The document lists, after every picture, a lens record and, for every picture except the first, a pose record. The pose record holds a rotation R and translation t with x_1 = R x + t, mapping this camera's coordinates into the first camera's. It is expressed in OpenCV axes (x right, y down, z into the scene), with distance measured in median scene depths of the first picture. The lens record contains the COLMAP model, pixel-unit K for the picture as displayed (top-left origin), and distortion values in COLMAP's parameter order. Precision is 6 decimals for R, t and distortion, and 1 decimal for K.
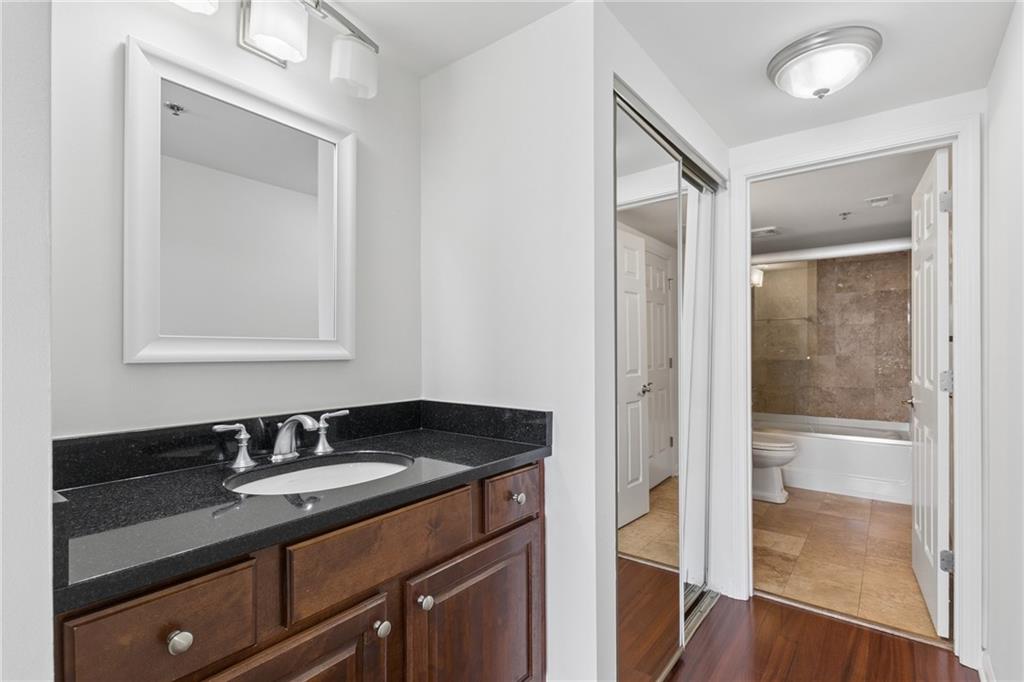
lens RADIAL K [[479.3, 0, 522.5], [0, 479.3, 350.2], [0, 0, 1]] dist [0.002316, -0.000459]
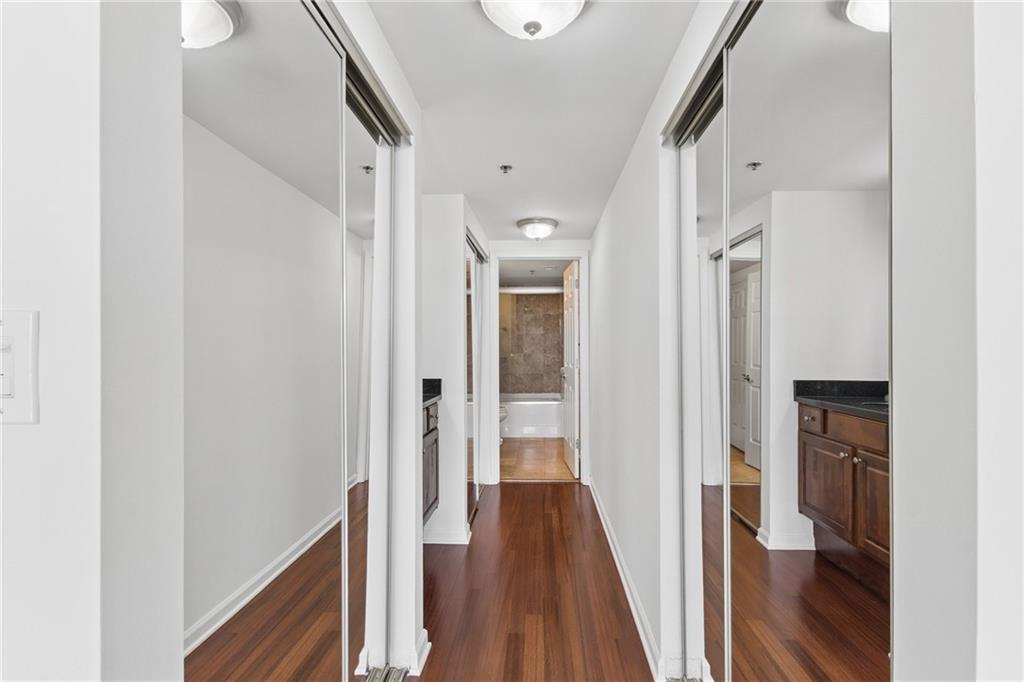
lens RADIAL K [[479.3, 0, 522.5], [0, 479.3, 350.2], [0, 0, 1]] dist [0.002316, -0.000459]
pose [[0.816627, -0.002190, 0.577162, -0.267013], [0.003080, 0.999995, -0.000562, 0.000582], [-0.577158, 0.002236, 0.816630, -0.293060]]
